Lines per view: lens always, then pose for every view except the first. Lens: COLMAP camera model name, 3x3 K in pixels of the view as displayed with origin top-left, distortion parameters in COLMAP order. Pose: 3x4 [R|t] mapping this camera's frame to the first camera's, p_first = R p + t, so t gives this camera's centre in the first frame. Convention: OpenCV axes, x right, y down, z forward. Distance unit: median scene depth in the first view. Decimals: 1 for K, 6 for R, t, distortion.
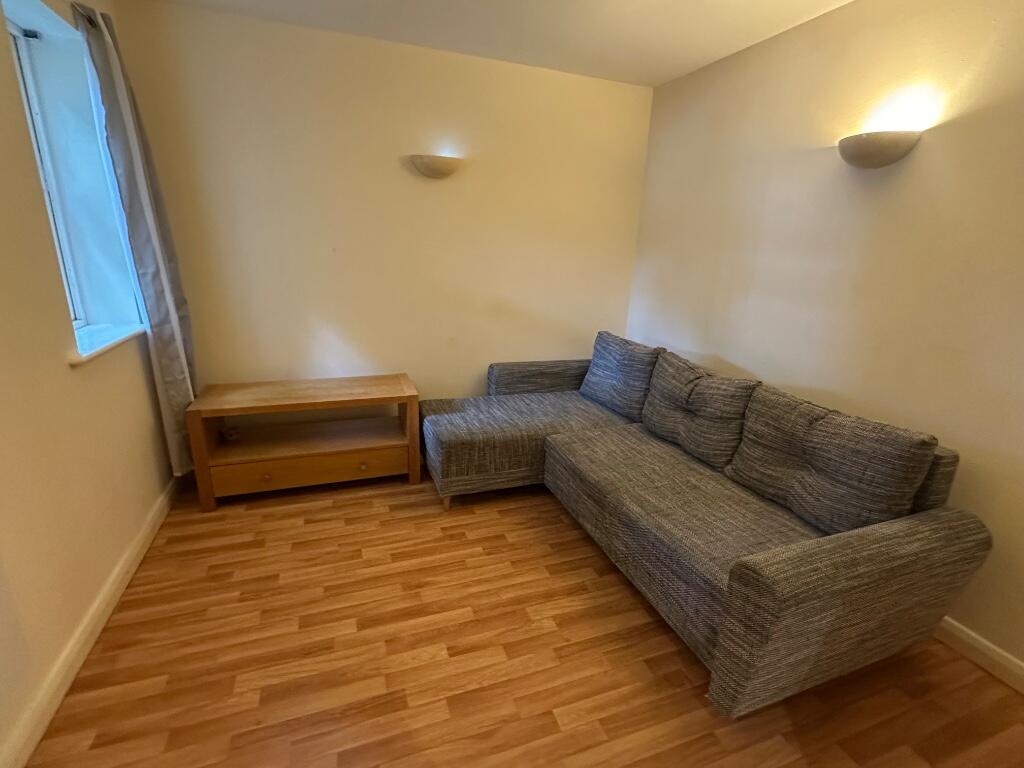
lens RADIAL K [[480.2, 0, 512.0], [0, 480.2, 384.0], [0, 0, 1]] dist [0.000427, 0.000096]
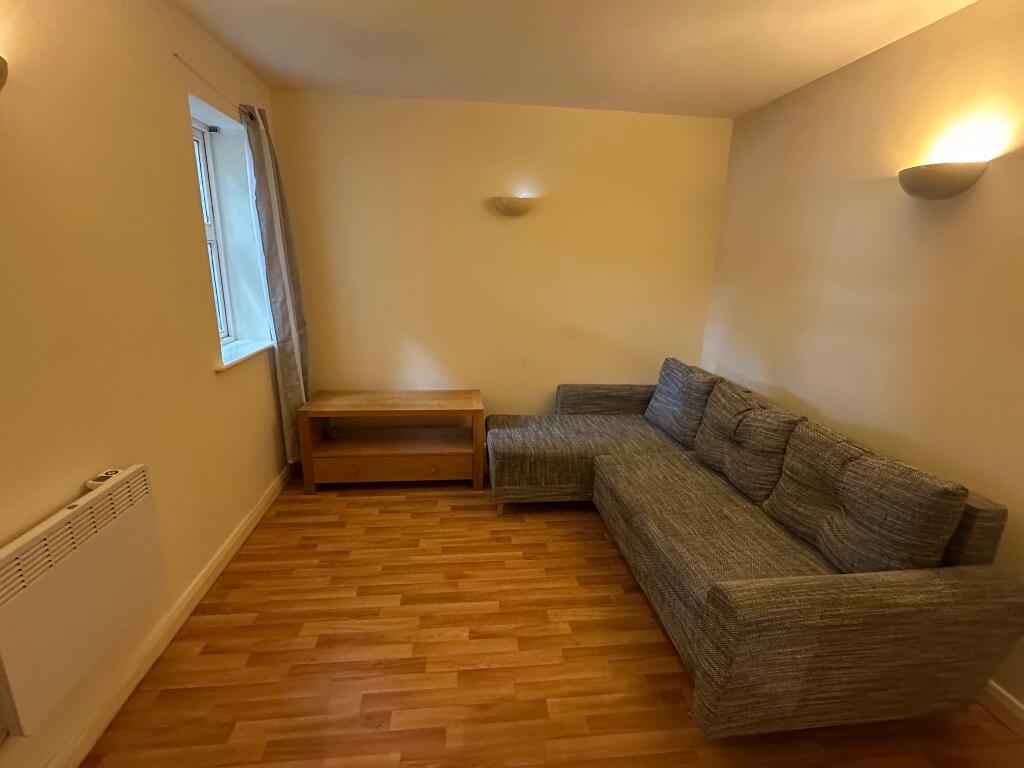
lens RADIAL K [[480.2, 0, 512.0], [0, 480.2, 384.0], [0, 0, 1]] dist [0.000427, 0.000096]
pose [[0.970979, 0.049057, -0.234078, 0.168165], [-0.057596, 0.997896, -0.029779, -0.009147], [0.232125, 0.042396, 0.971762, -0.095202]]
